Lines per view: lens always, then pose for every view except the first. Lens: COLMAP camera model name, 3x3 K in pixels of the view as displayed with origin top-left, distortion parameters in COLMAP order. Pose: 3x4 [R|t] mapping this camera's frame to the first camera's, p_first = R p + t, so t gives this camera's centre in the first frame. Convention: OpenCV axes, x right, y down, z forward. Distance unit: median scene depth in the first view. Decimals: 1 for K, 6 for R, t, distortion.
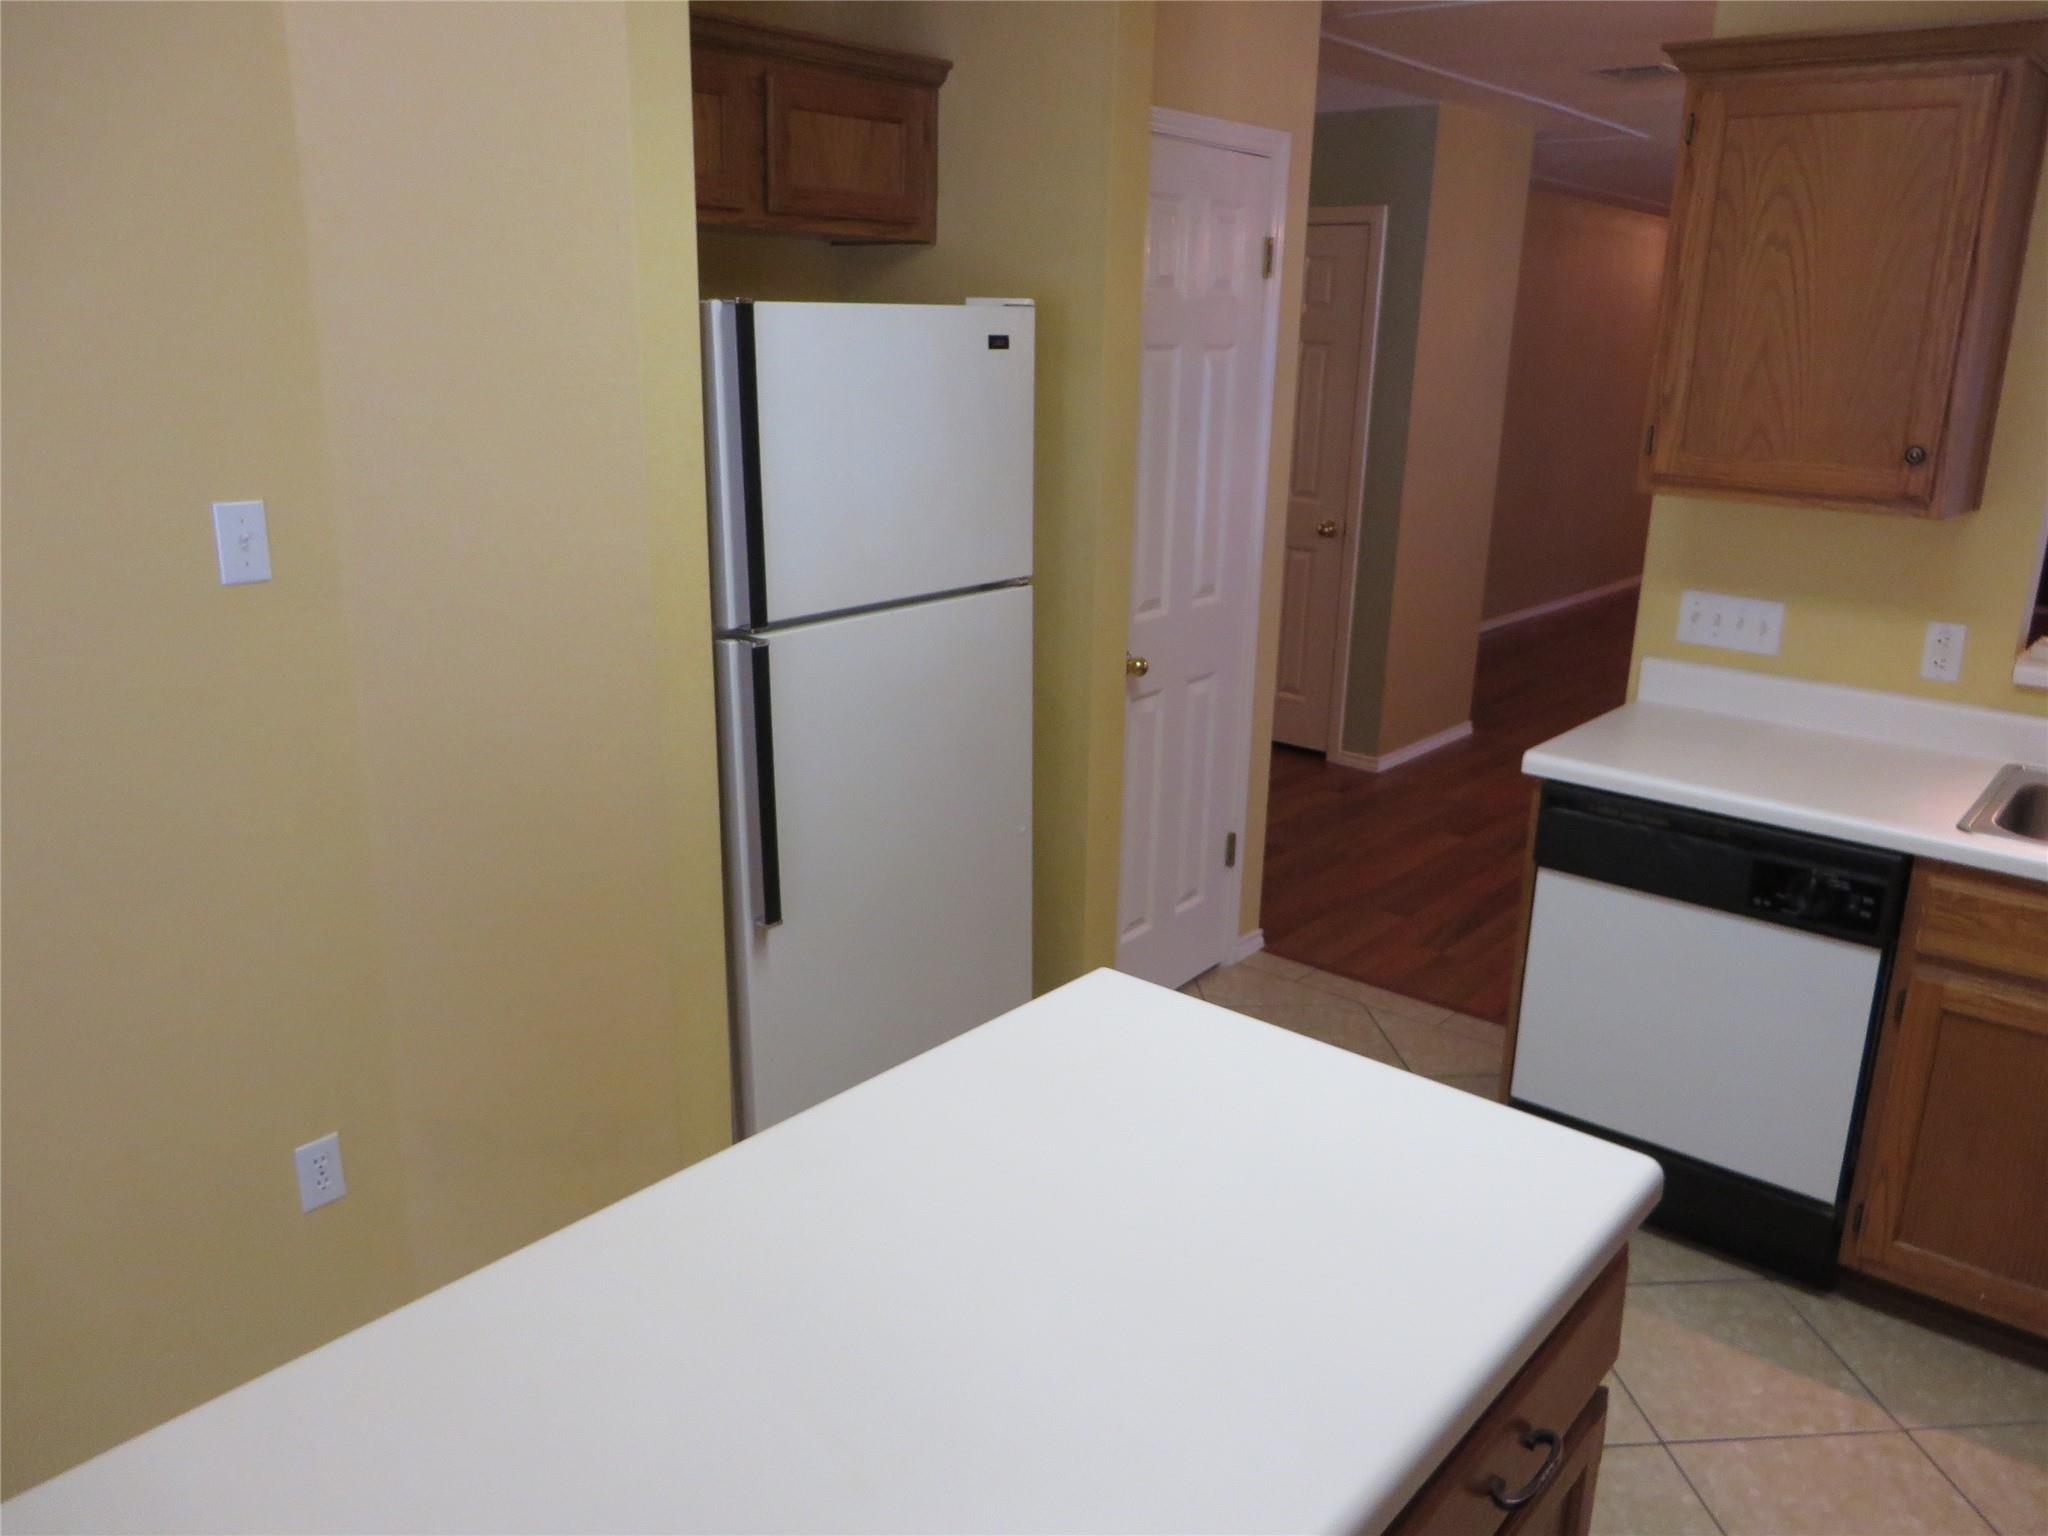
lens RADIAL K [[1525.1, 0, 1024.0], [0, 1525.1, 768.0], [0, 0, 1]] dist [-0.019022, 0.006686]
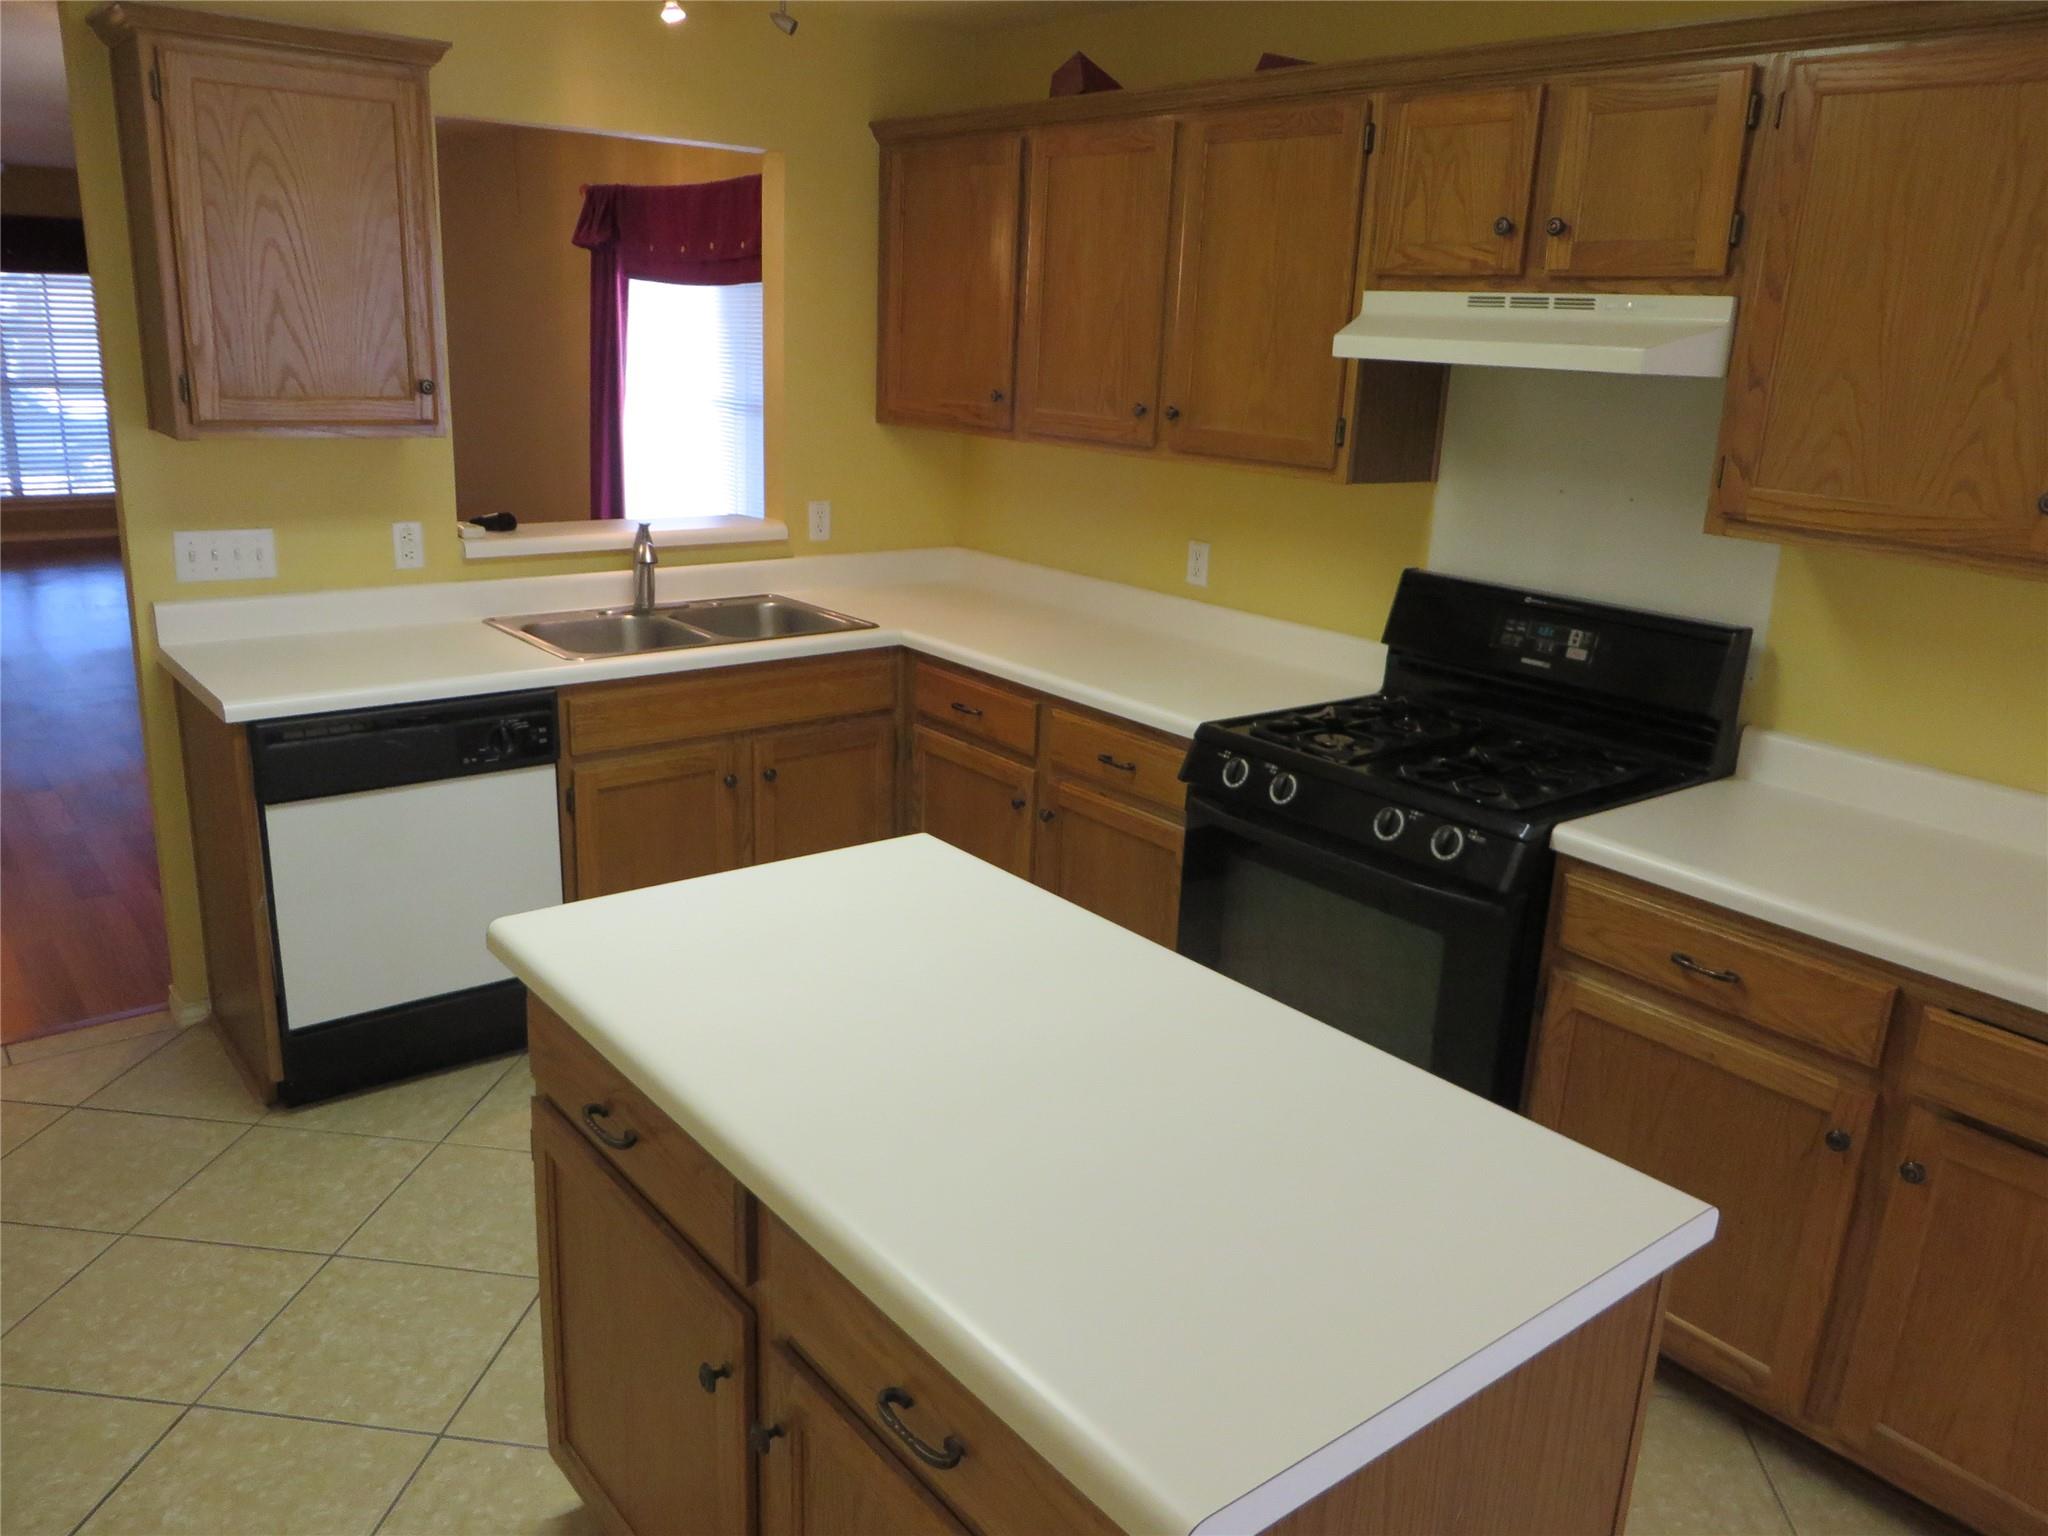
lens RADIAL K [[1525.1, 0, 1024.0], [0, 1525.1, 768.0], [0, 0, 1]] dist [-0.019022, 0.006686]
pose [[0.191499, -0.286330, 0.938799, -0.568832], [0.239867, 0.941150, 0.238118, -0.088713], [-0.951731, 0.179587, 0.248910, 0.270190]]
